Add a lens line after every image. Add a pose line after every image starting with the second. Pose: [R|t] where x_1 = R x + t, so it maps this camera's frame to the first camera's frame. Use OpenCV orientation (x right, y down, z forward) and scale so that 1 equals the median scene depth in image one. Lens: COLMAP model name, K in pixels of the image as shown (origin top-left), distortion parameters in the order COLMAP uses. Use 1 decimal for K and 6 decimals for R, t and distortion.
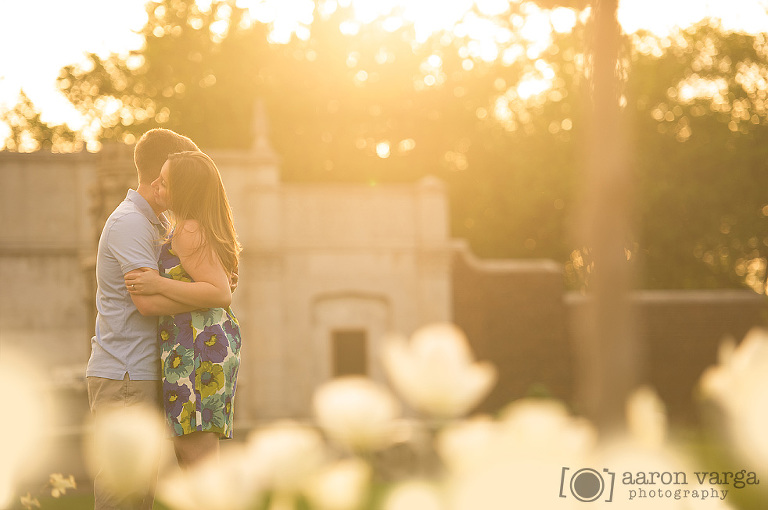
lens RADIAL K [[3272.2, 0, 384.0], [0, 3272.2, 255.0], [0, 0, 1]] dist [-0.039905, -0.154522]
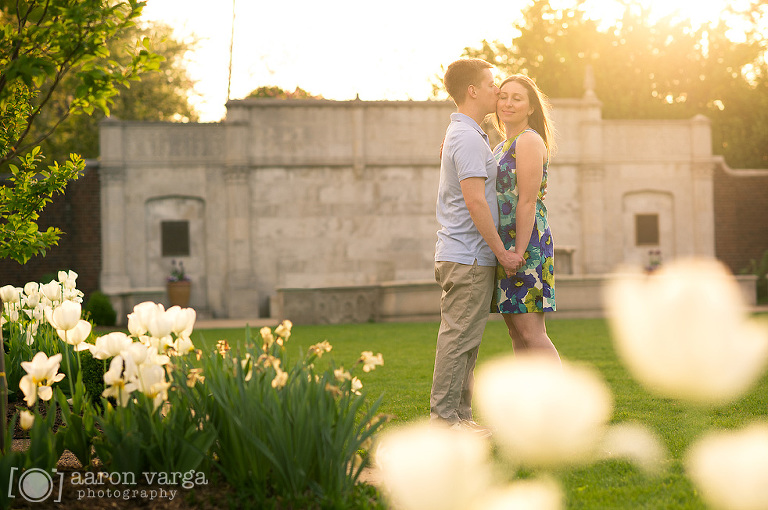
lens RADIAL K [[1881.1, 0, 384.0], [0, 1881.1, 255.0], [0, 0, 1]] dist [-0.098061, 0.192955]
pose [[0.988221, -0.000354, -0.153032, 0.002244], [0.007426, 0.998930, 0.045643, 0.000737], [0.152852, -0.046242, 0.987167, 0.102991]]
